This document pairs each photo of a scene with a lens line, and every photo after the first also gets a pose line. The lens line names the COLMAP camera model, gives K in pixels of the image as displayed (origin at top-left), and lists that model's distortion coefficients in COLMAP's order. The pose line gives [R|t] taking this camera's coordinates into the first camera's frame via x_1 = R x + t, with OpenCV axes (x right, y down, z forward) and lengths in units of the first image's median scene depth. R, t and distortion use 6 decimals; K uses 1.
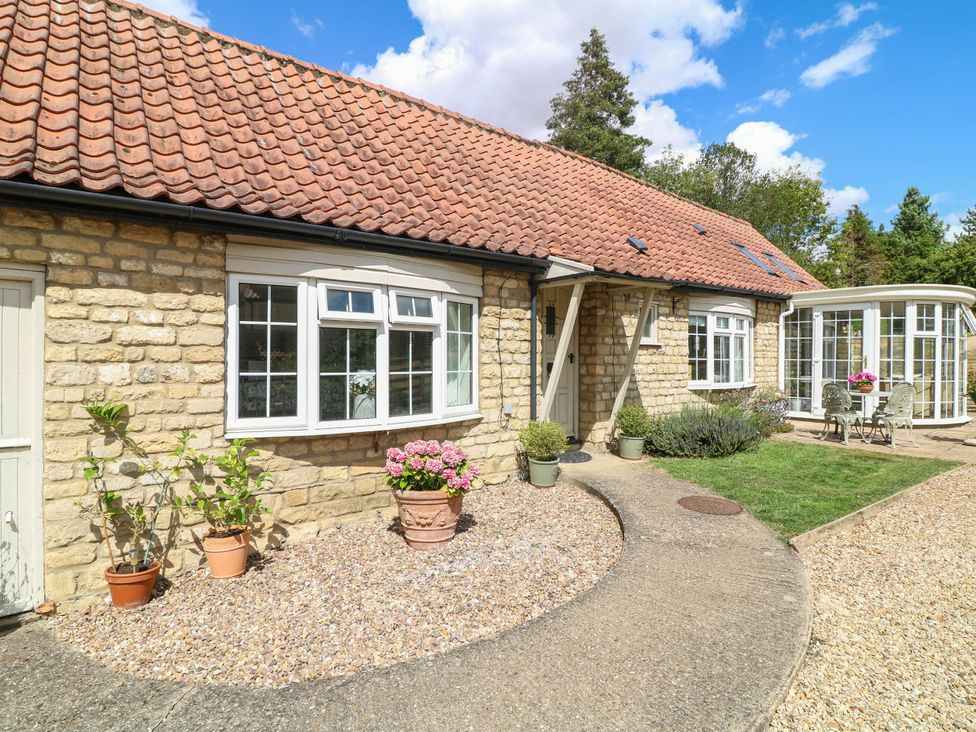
lens RADIAL K [[523.7, 0, 483.4], [0, 523.7, 356.6], [0, 0, 1]] dist [-0.005424, -0.007566]
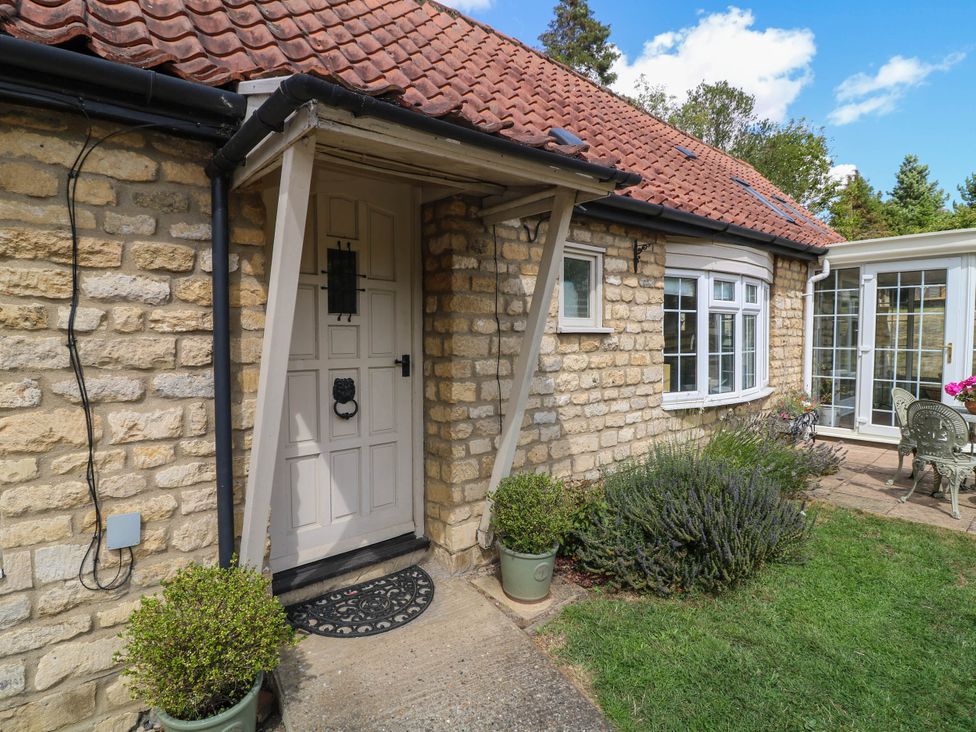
lens RADIAL K [[523.7, 0, 481.7], [0, 523.7, 360.6], [0, 0, 1]] dist [-0.005424, -0.007566]
pose [[0.999741, -0.014301, 0.017697, 0.174180], [0.013512, 0.998942, 0.043948, -0.015691], [-0.018306, -0.043697, 0.998877, 0.413644]]
